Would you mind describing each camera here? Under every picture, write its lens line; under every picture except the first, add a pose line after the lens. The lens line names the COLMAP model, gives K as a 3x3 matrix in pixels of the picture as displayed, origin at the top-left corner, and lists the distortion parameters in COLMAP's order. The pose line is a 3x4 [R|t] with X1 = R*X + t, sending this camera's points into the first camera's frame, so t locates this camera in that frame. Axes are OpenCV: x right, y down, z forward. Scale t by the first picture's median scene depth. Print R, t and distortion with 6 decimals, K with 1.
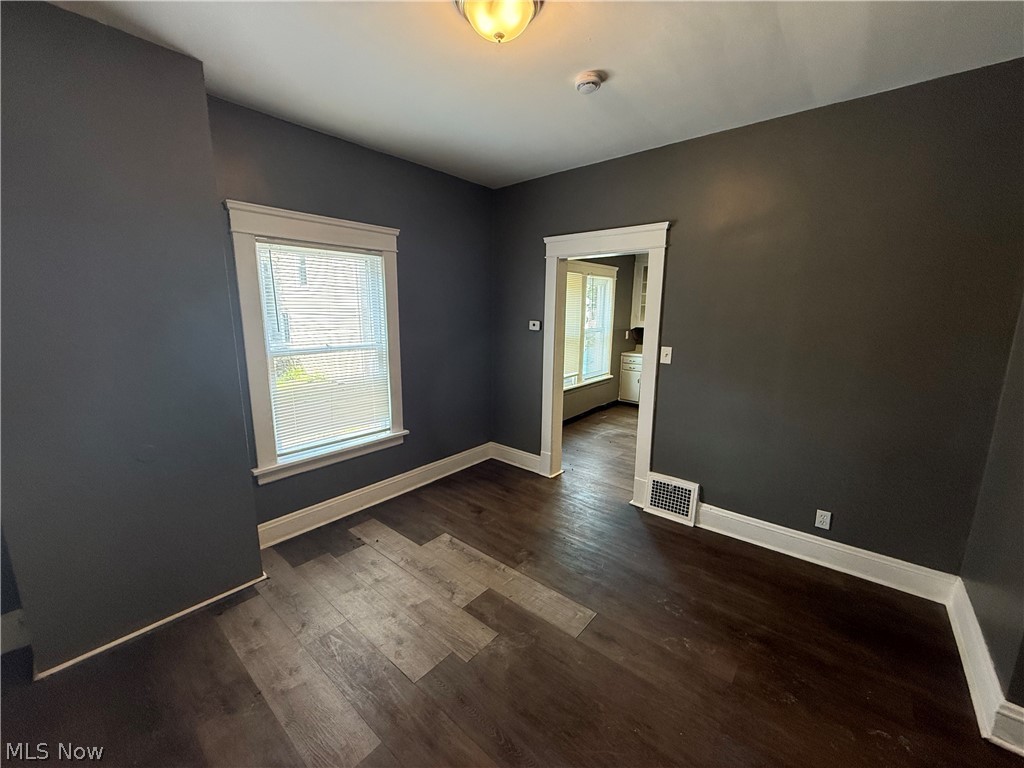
lens RADIAL K [[408.4, 0, 508.1], [0, 408.4, 385.0], [0, 0, 1]] dist [0.000470, 0.000354]
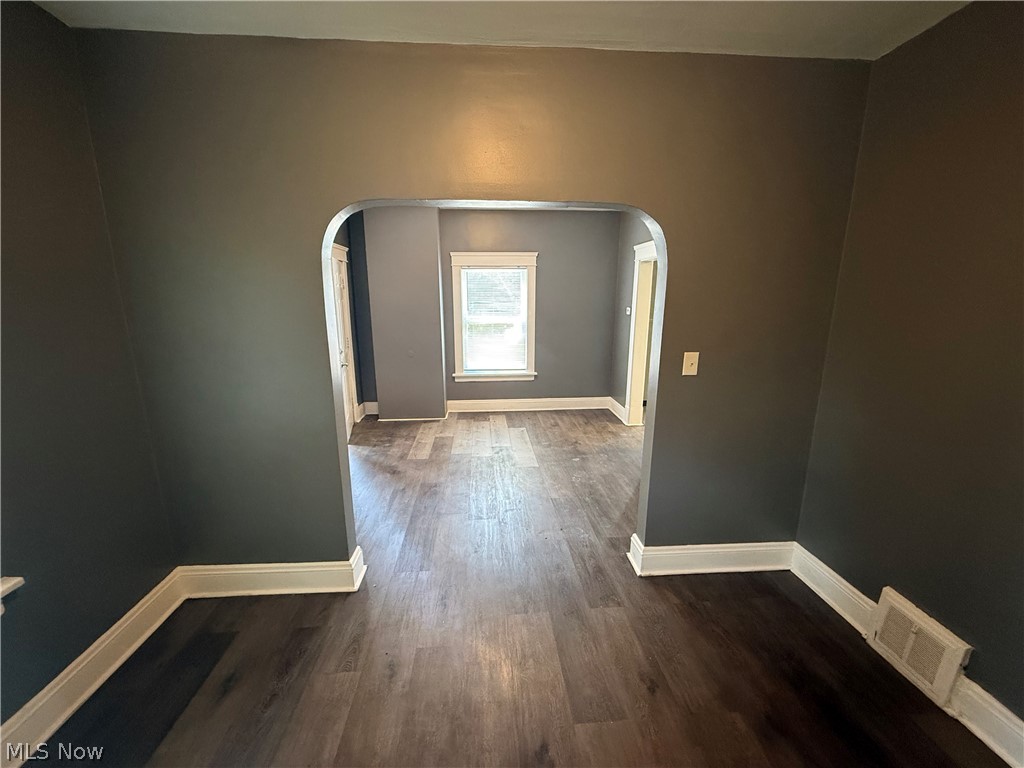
lens RADIAL K [[407.6, 0, 506.6], [0, 407.6, 383.5], [0, 0, 1]] dist [-0.000011, 0.000032]
pose [[0.696724, 0.145751, -0.702376, 0.894301], [-0.128105, 0.988682, 0.078088, 0.044259], [0.705808, 0.035572, 0.707510, -0.271820]]
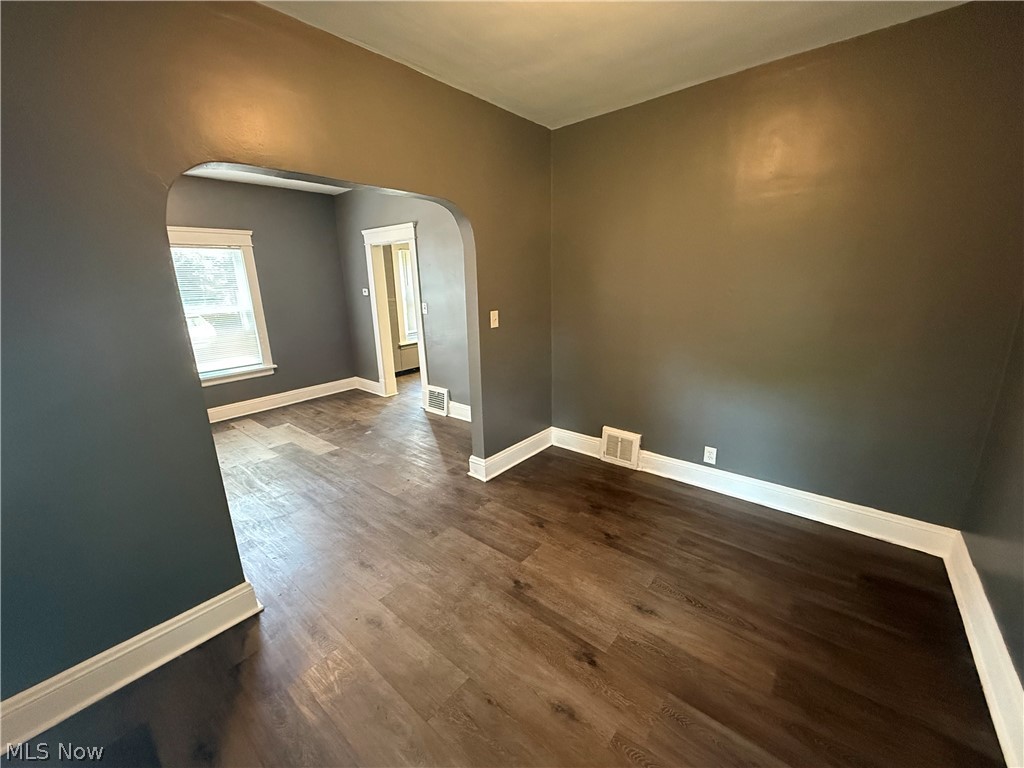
lens RADIAL K [[408.4, 0, 508.1], [0, 408.4, 385.0], [0, 0, 1]] dist [0.000470, 0.000354]
pose [[0.999502, -0.031040, -0.005669, 0.661009], [0.031366, 0.996954, 0.071401, 0.111300], [0.003436, -0.071543, 0.997432, -0.544579]]
